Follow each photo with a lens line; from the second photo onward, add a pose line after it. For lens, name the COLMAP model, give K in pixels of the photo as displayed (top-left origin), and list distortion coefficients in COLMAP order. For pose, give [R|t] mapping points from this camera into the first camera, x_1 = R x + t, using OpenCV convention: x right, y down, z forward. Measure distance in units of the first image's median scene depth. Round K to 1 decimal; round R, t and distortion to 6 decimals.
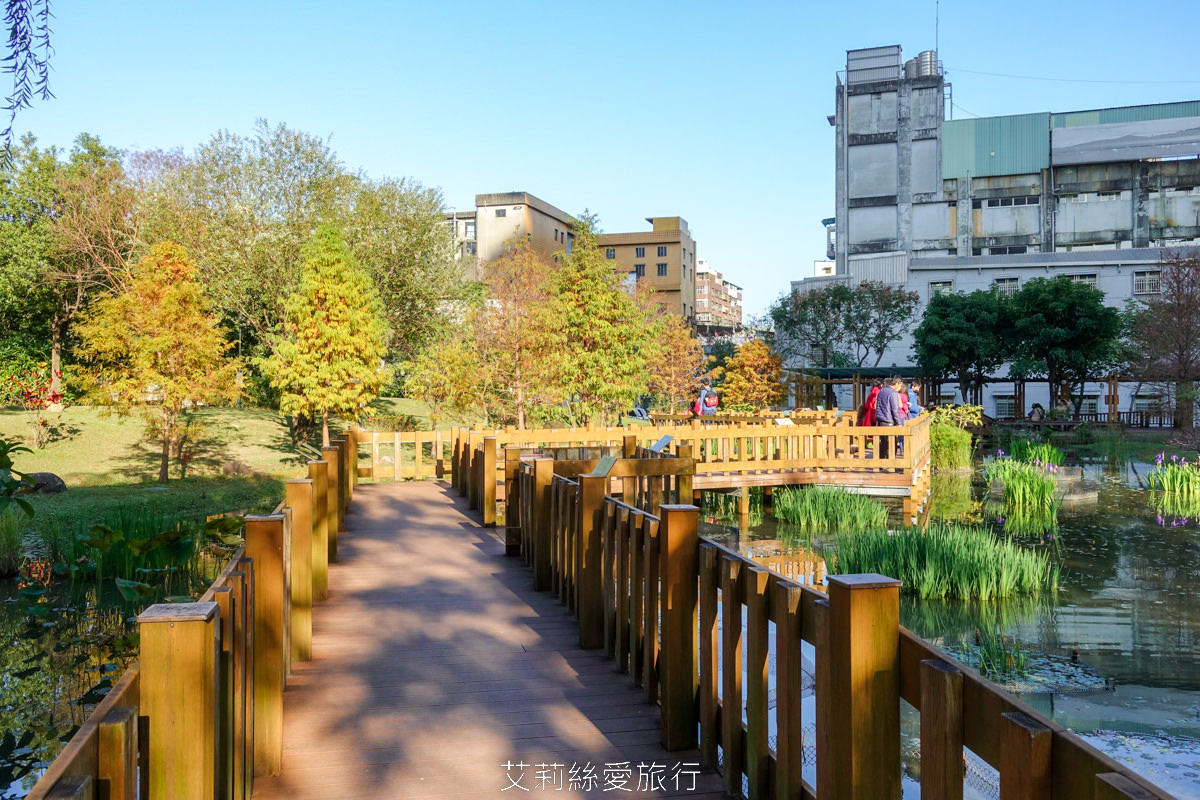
lens RADIAL K [[1046.3, 0, 600.0], [0, 1046.3, 400.0], [0, 0, 1]] dist [0.023630, -0.000145]
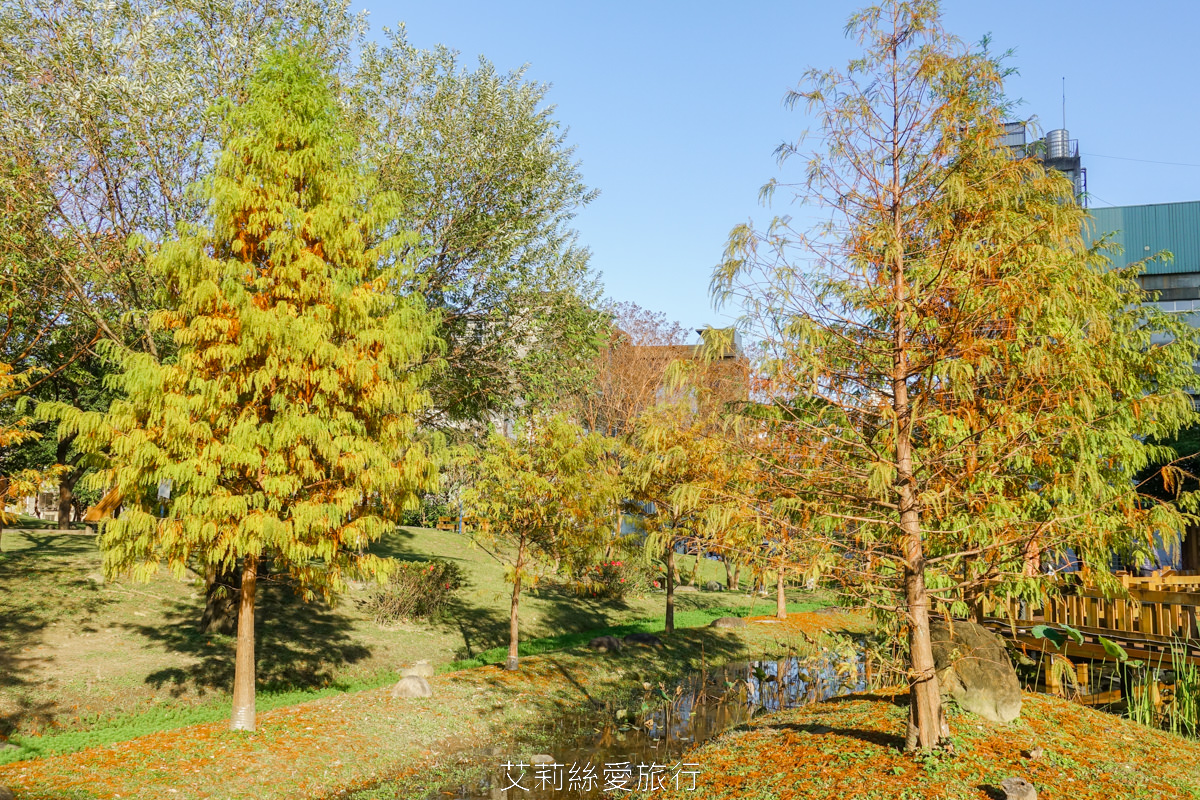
lens RADIAL K [[1046.3, 0, 600.0], [0, 1046.3, 400.0], [0, 0, 1]] dist [0.023630, -0.000145]
pose [[0.999580, 0.027460, -0.009273, -0.146059], [-0.028410, 0.991644, -0.125840, -0.003010], [0.005739, 0.126050, 0.992007, 0.659448]]
